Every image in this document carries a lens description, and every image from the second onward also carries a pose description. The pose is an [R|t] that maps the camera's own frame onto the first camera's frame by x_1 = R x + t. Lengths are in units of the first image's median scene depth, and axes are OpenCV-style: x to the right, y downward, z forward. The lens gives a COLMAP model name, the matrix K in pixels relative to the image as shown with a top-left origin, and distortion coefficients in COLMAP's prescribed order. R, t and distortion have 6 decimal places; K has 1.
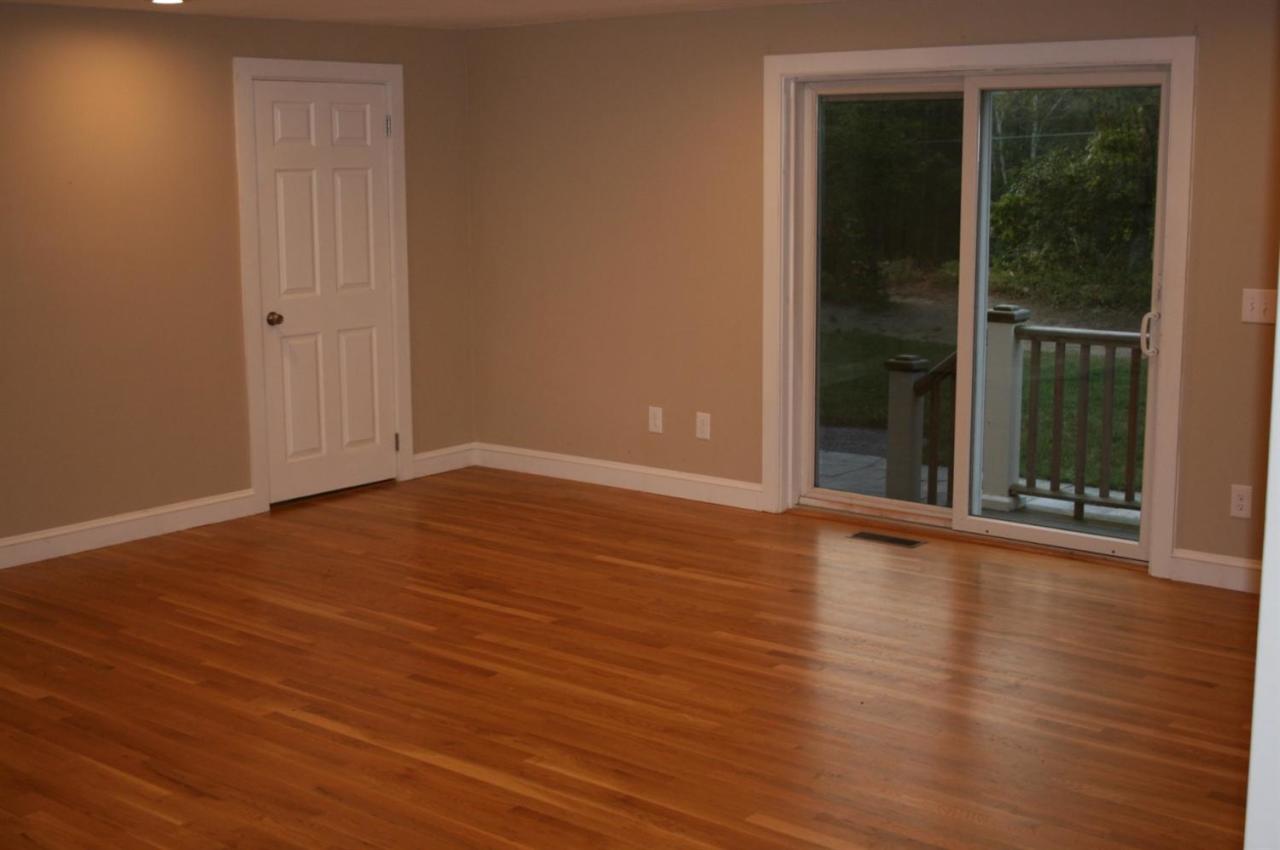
lens RADIAL K [[1600.2, 0, 640.0], [0, 1600.2, 425.0], [0, 0, 1]] dist [-0.026028, -0.030951]
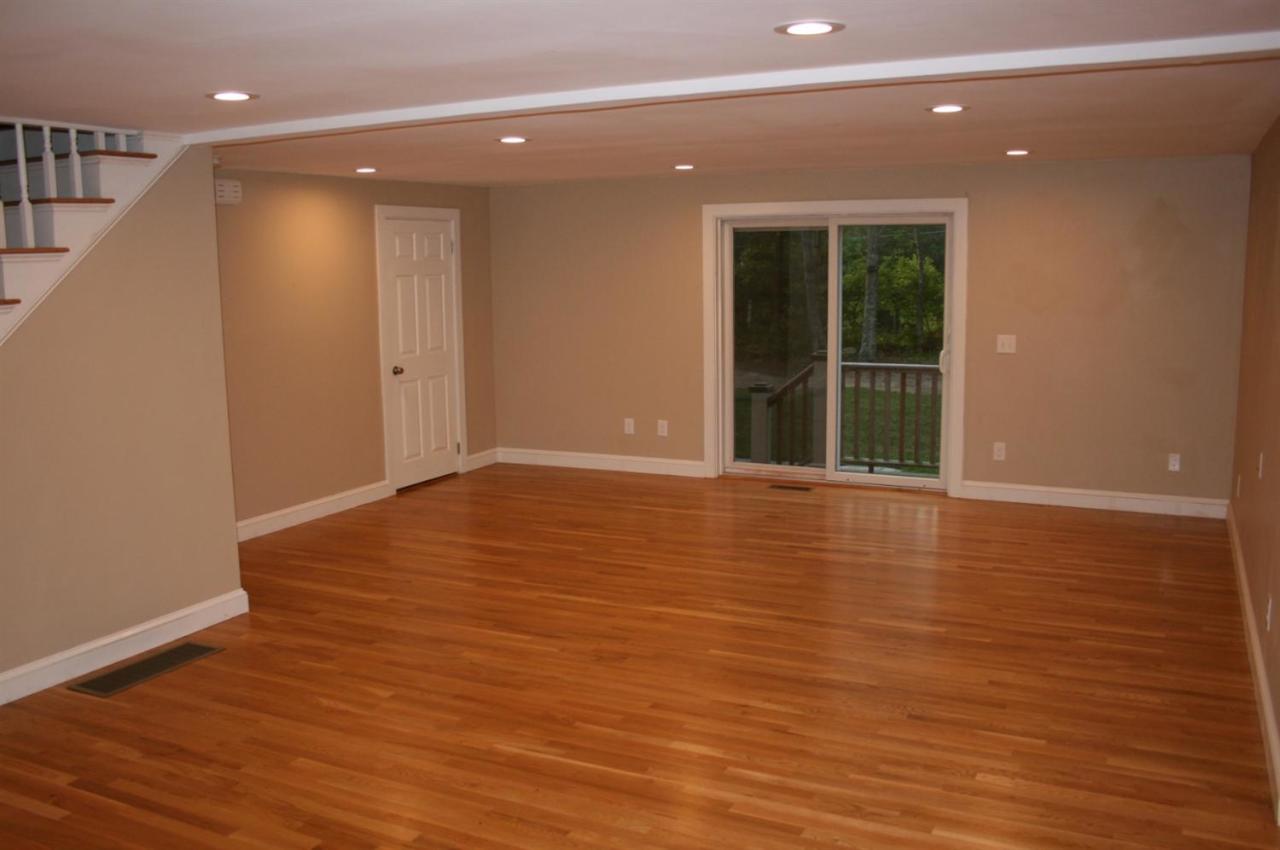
lens RADIAL K [[1102.2, 0, 640.0], [0, 1102.2, 425.0], [0, 0, 1]] dist [-0.125954, 0.002041]
pose [[0.973639, -0.040446, 0.224478, -0.248995], [0.045722, 0.998786, -0.018353, 0.017839], [-0.223463, 0.028133, 0.974306, -0.099300]]
